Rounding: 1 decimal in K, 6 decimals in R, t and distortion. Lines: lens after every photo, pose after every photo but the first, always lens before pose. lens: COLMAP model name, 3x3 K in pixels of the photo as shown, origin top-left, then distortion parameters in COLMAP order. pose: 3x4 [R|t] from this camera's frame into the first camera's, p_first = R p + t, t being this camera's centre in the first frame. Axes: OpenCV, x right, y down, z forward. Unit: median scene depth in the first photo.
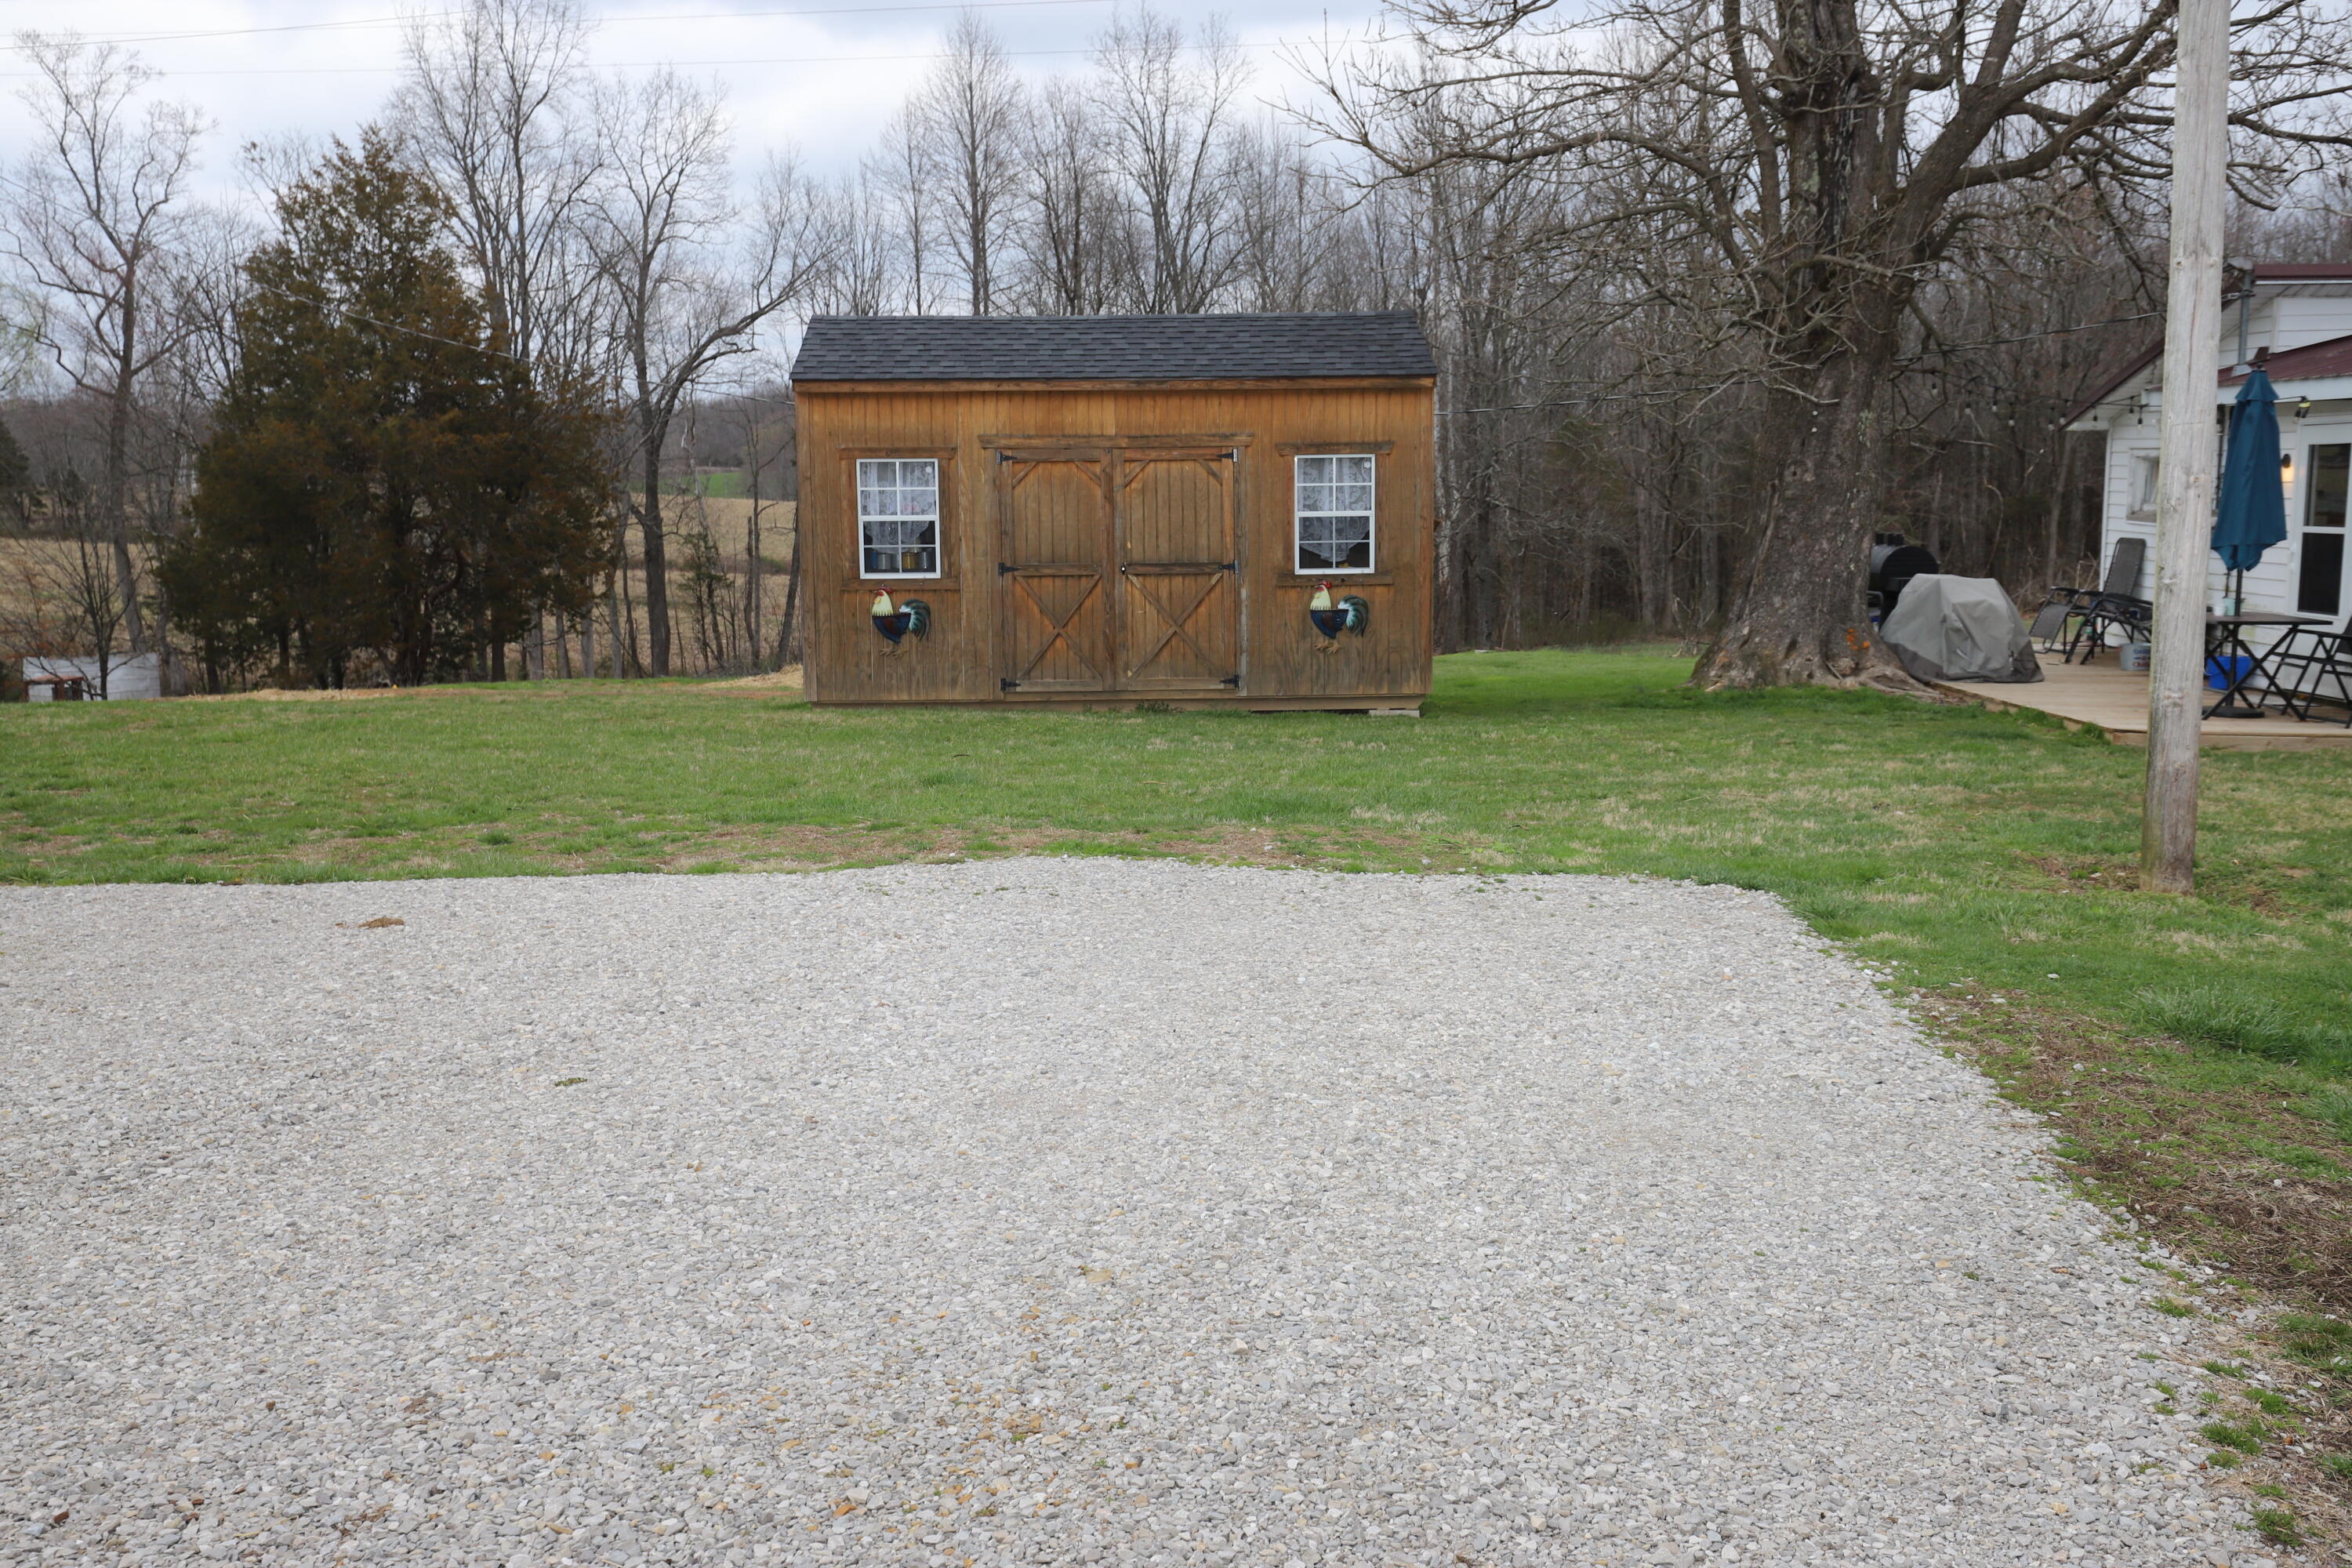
lens RADIAL K [[2253.4, 0, 1176.0], [0, 2253.4, 784.0], [0, 0, 1]] dist [0.051308, -0.007355]
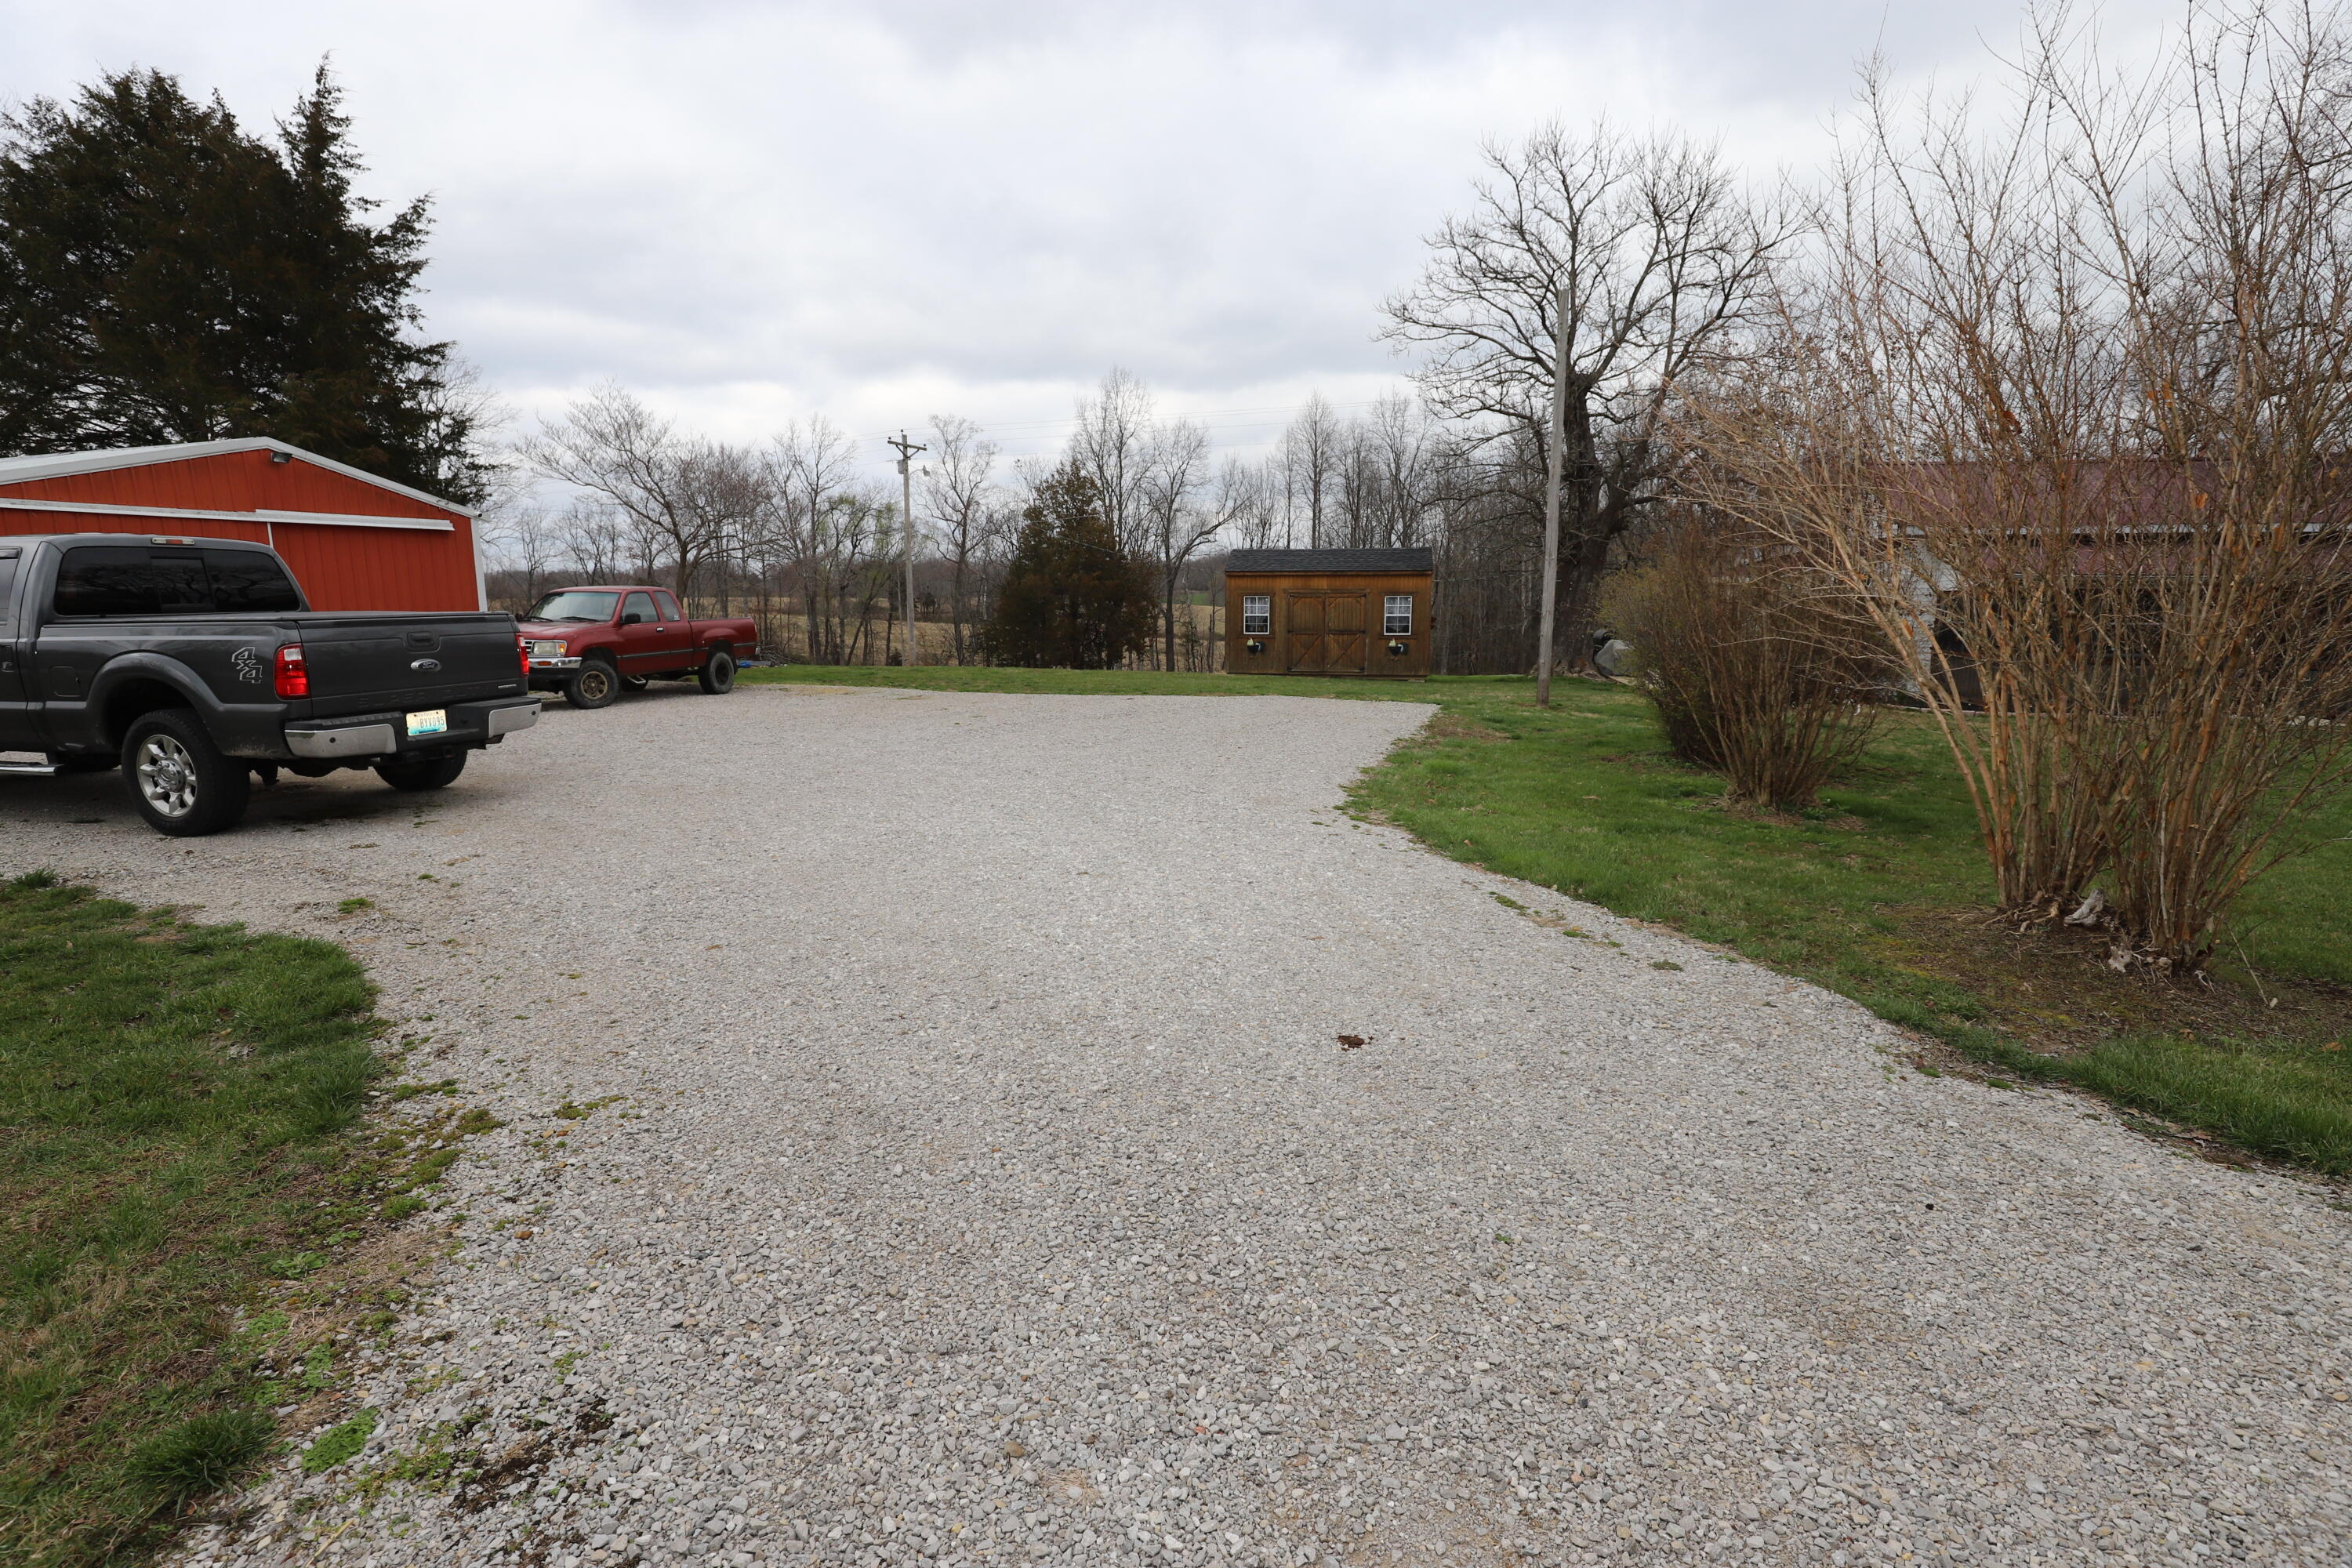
lens RADIAL K [[1121.9, 0, 1176.0], [0, 1121.9, 784.0], [0, 0, 1]] dist [-0.000625, -0.000056]
pose [[0.976633, 0.043600, -0.210446, 0.025681], [-0.036994, 0.998694, 0.035230, 0.016060], [0.211708, -0.026622, 0.976970, -0.134890]]
